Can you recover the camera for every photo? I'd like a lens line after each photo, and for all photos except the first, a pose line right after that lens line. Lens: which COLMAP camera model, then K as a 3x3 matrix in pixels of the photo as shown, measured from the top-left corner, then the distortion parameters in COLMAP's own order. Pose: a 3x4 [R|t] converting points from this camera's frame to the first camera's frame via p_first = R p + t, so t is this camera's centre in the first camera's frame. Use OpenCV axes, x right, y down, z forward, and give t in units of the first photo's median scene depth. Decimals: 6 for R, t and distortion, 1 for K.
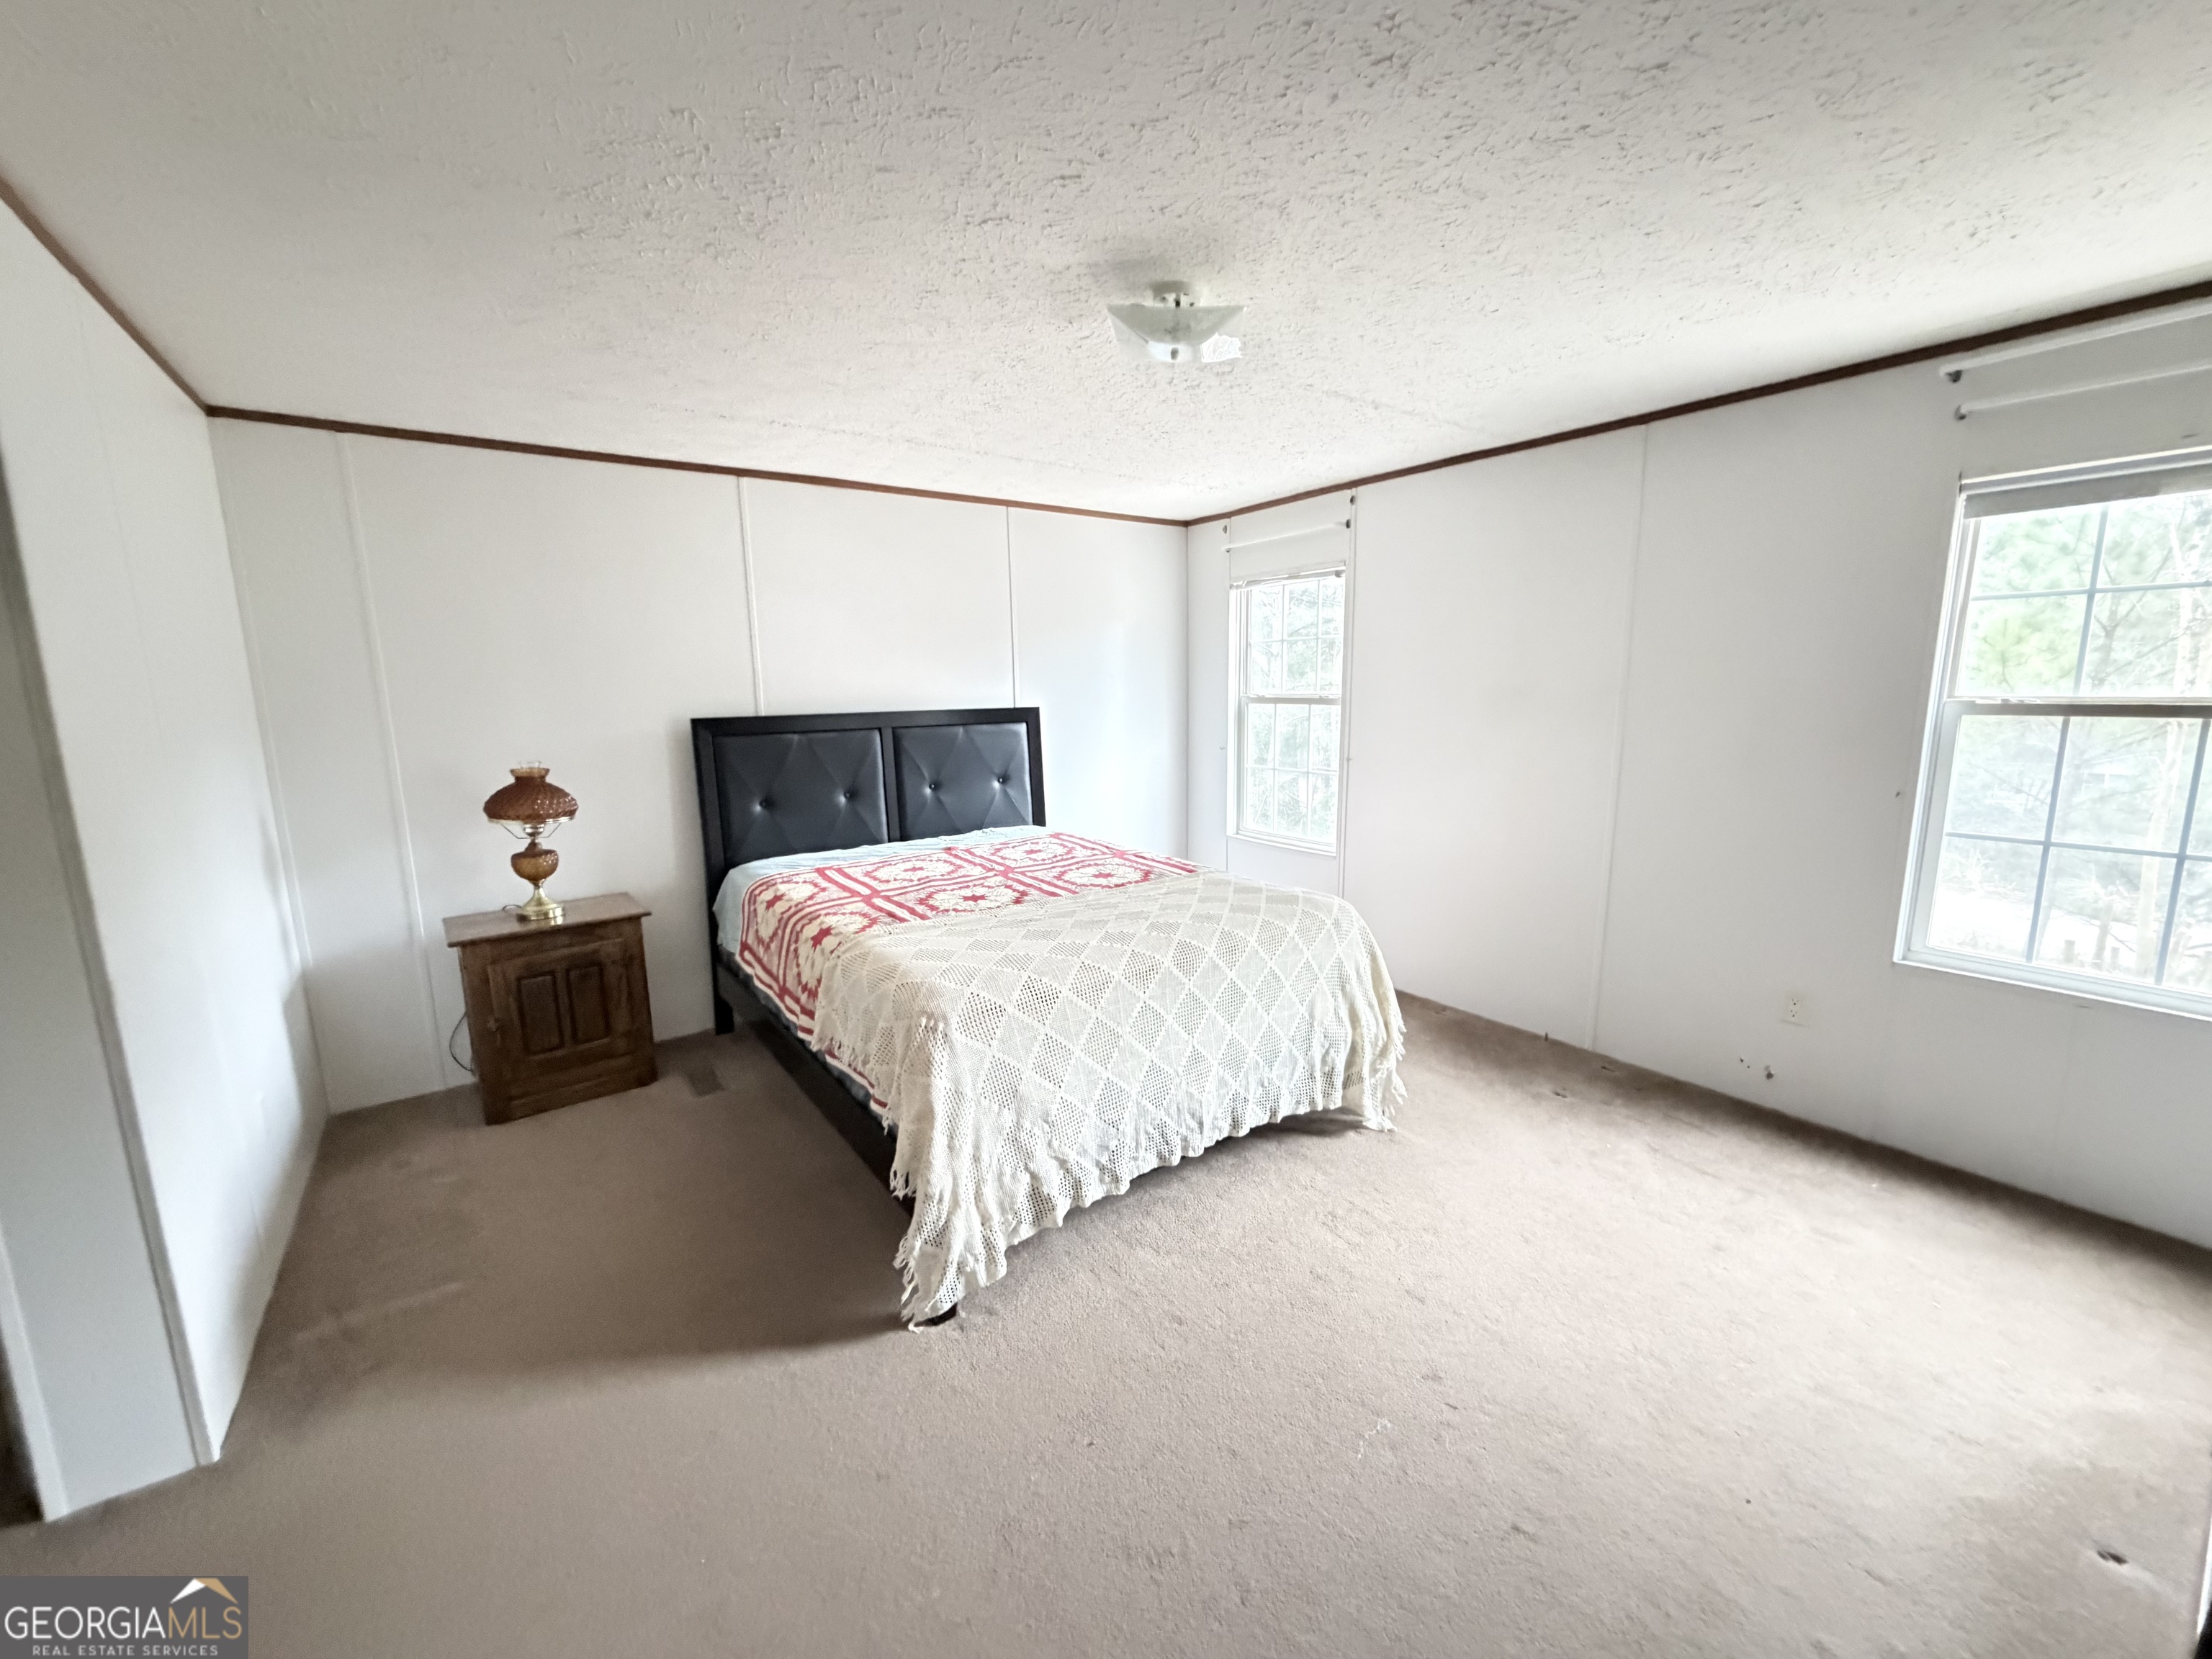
lens RADIAL K [[882.5, 0, 1105.4], [0, 882.5, 828.3], [0, 0, 1]] dist [-0.000536, -0.000268]
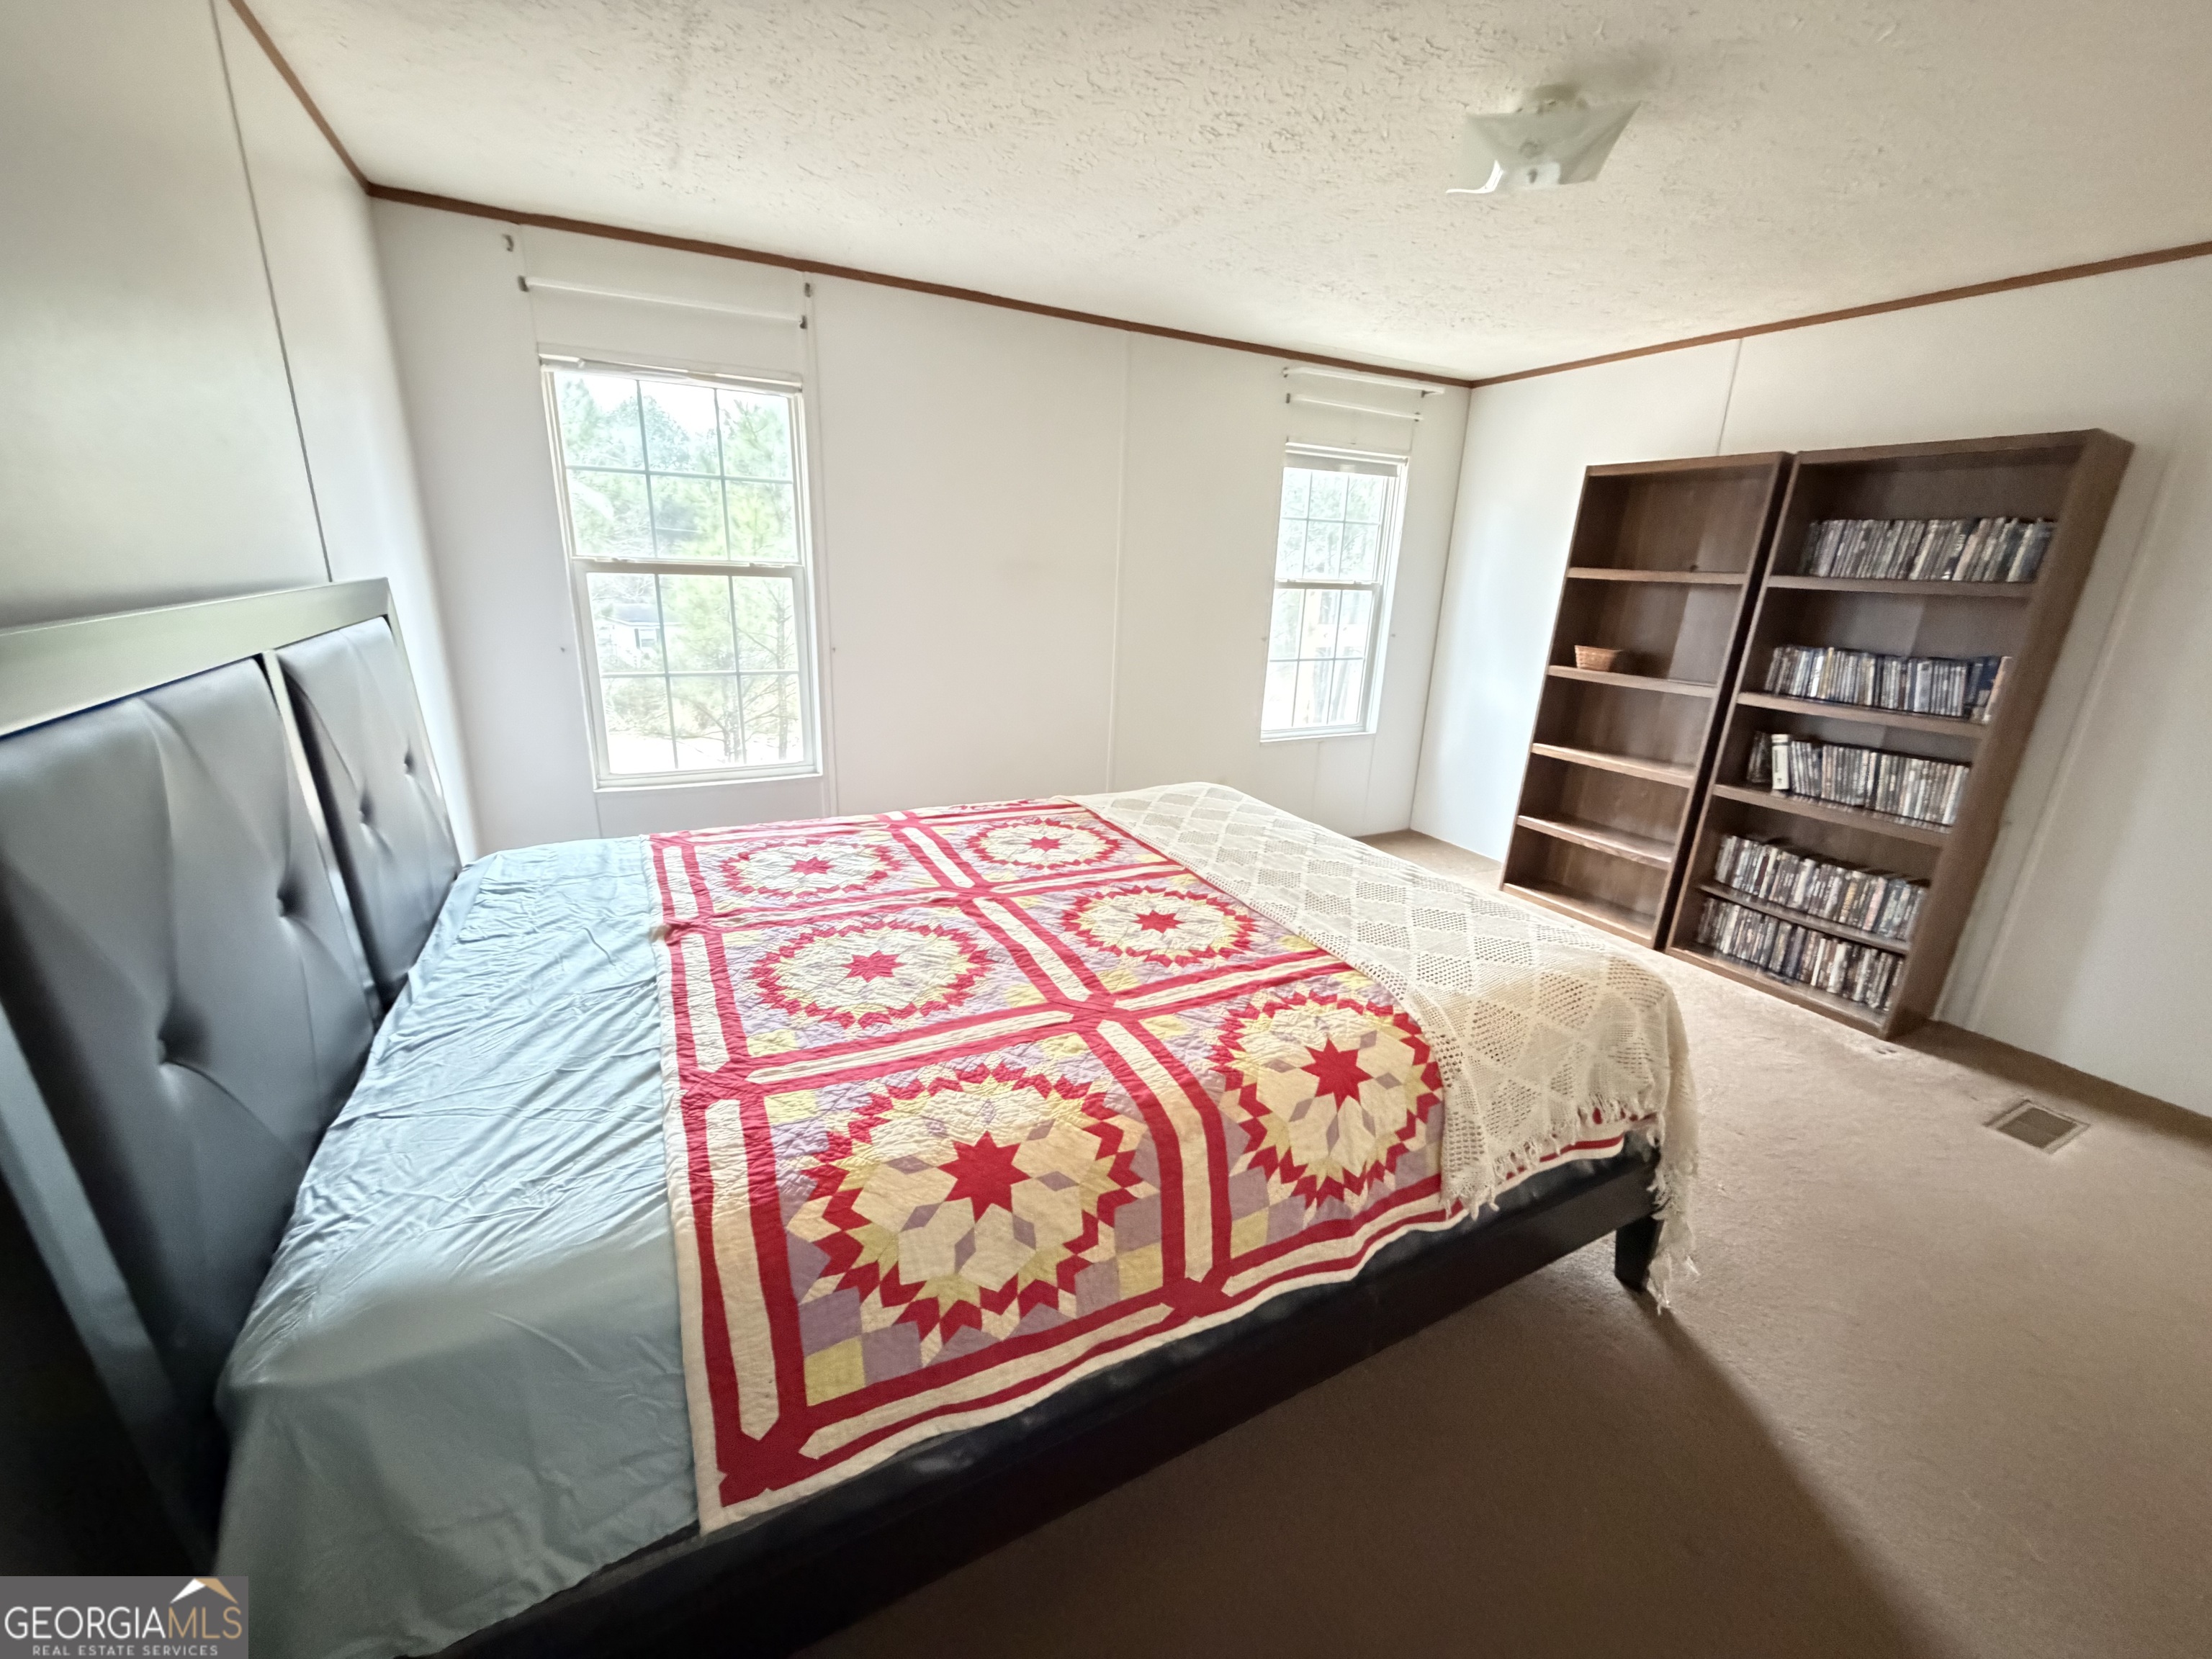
lens RADIAL K [[882.5, 0, 1105.4], [0, 882.5, 828.3], [0, 0, 1]] dist [-0.000536, -0.000268]
pose [[0.147797, -0.273896, 0.950335, -0.504127], [0.119527, 0.958792, 0.257744, -0.101536], [-0.981768, 0.075497, 0.174445, 0.657514]]
